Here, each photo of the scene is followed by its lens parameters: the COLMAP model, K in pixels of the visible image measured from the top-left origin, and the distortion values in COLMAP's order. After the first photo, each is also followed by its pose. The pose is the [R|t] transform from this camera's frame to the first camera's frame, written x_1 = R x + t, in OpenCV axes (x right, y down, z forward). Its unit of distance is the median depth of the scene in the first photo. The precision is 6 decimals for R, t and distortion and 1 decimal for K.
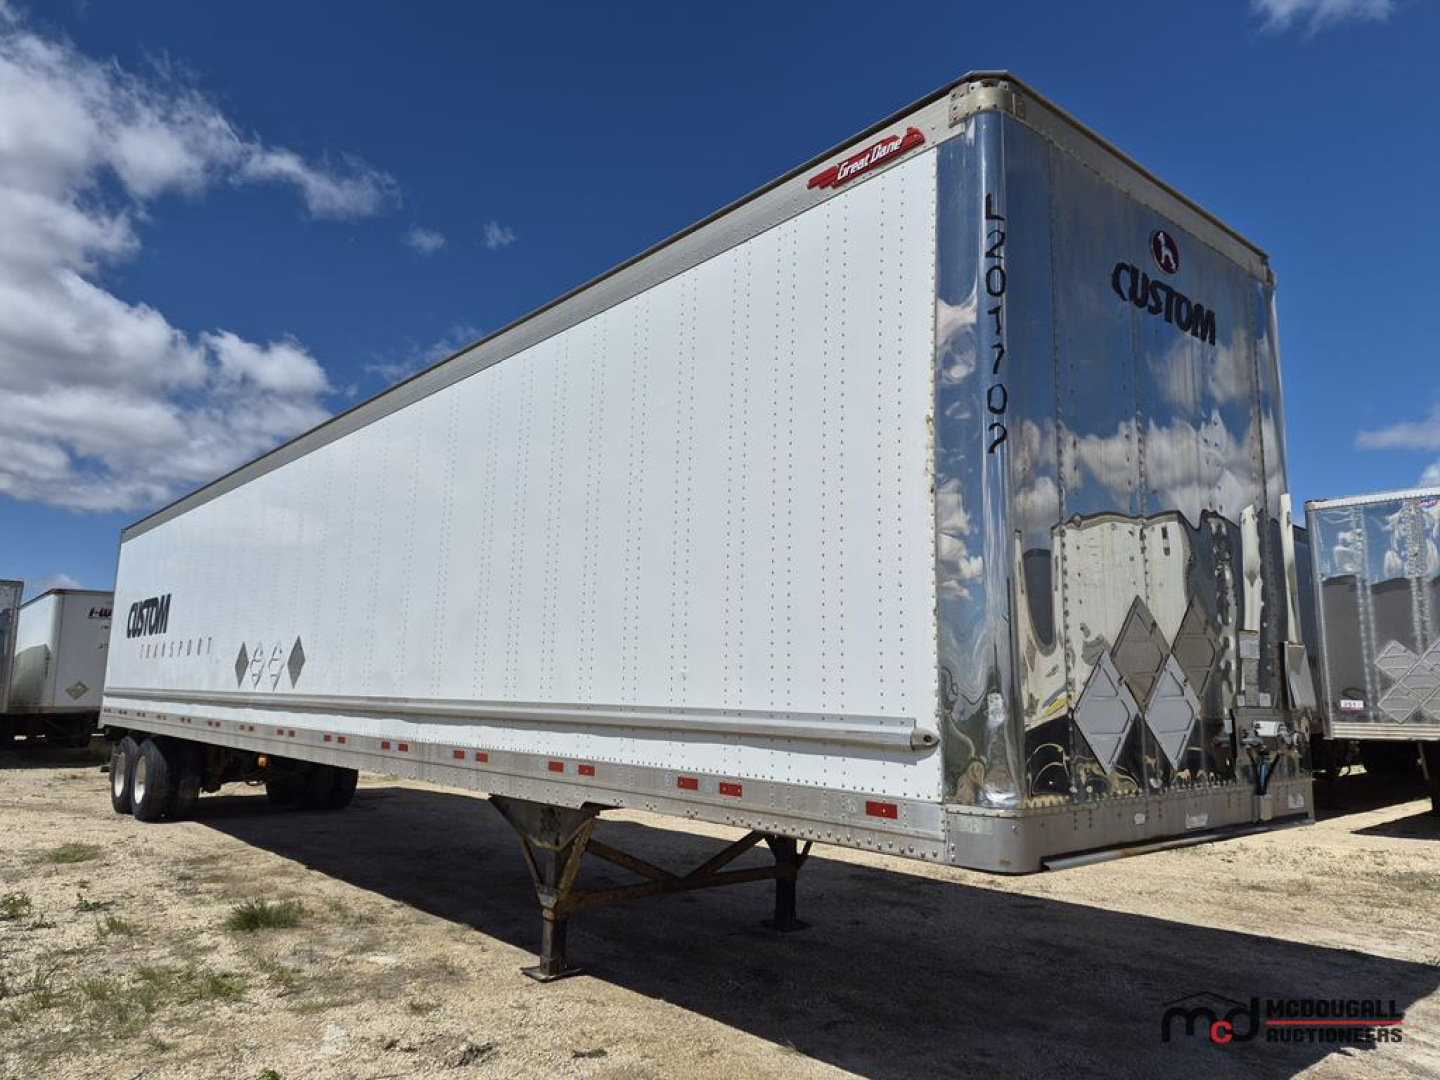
lens RADIAL K [[995.1, 0, 724.4], [0, 995.1, 548.5], [0, 0, 1]] dist [0.127858, -0.178313]
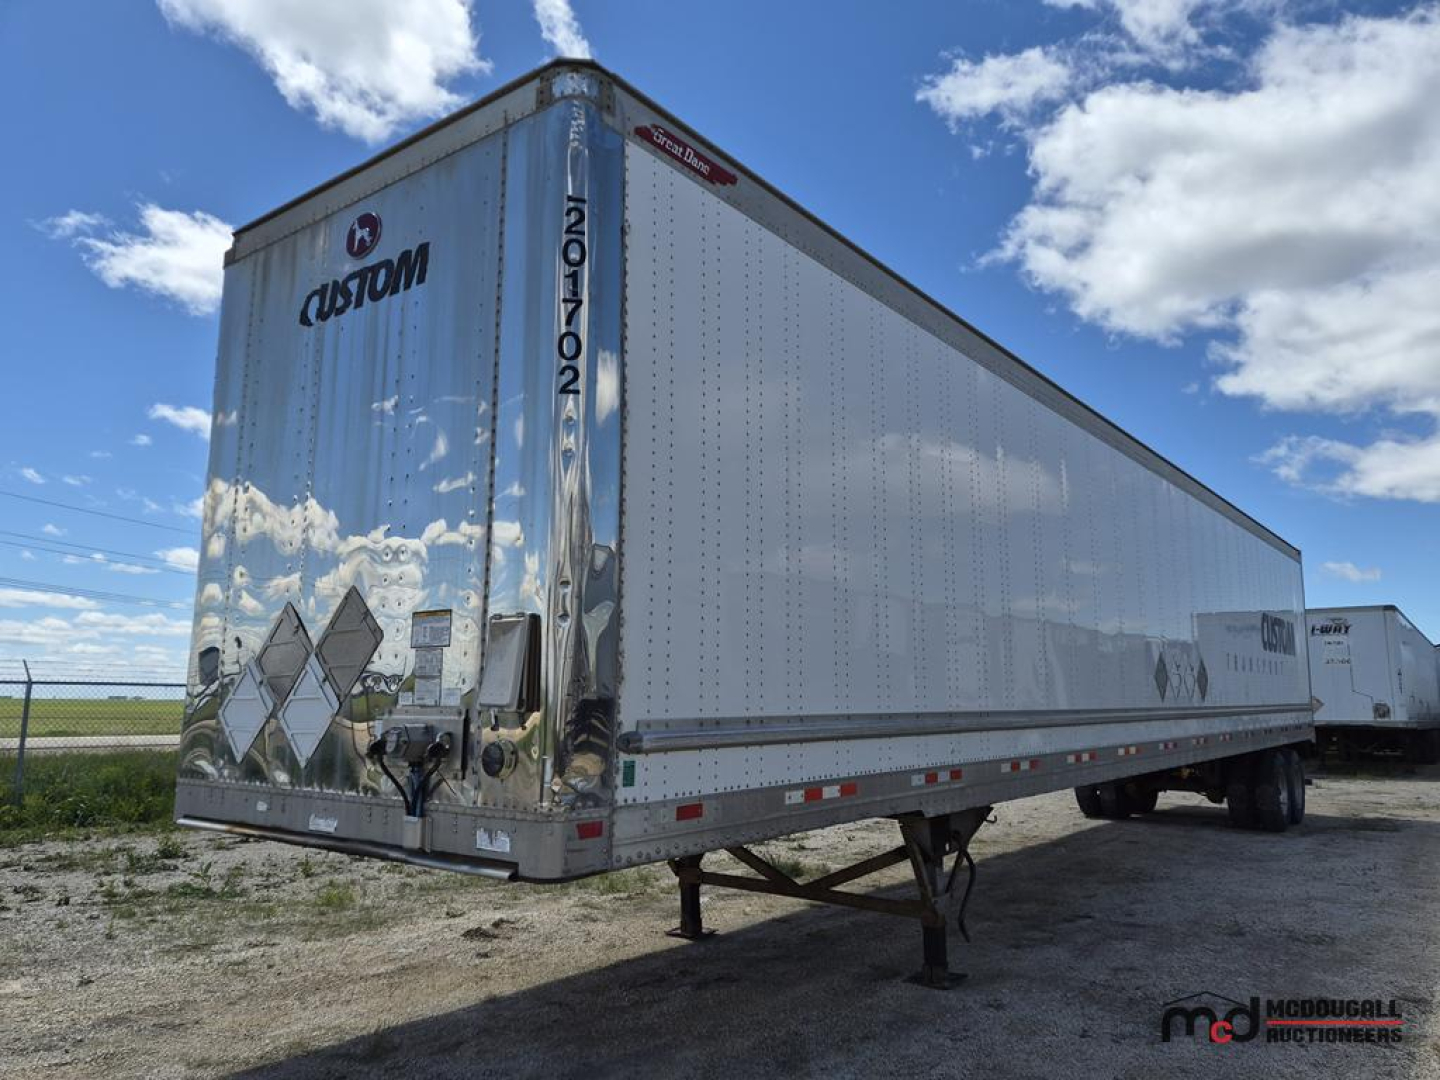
lens RADIAL K [[975.1, 0, 756.7], [0, 975.1, 535.1], [0, 0, 1]] dist [0.046363, -0.066435]
pose [[0.232257, -0.173593, -0.957038, 1.481385], [0.140174, 0.979647, -0.143676, 0.190009], [0.962501, -0.100782, 0.251863, 1.179672]]
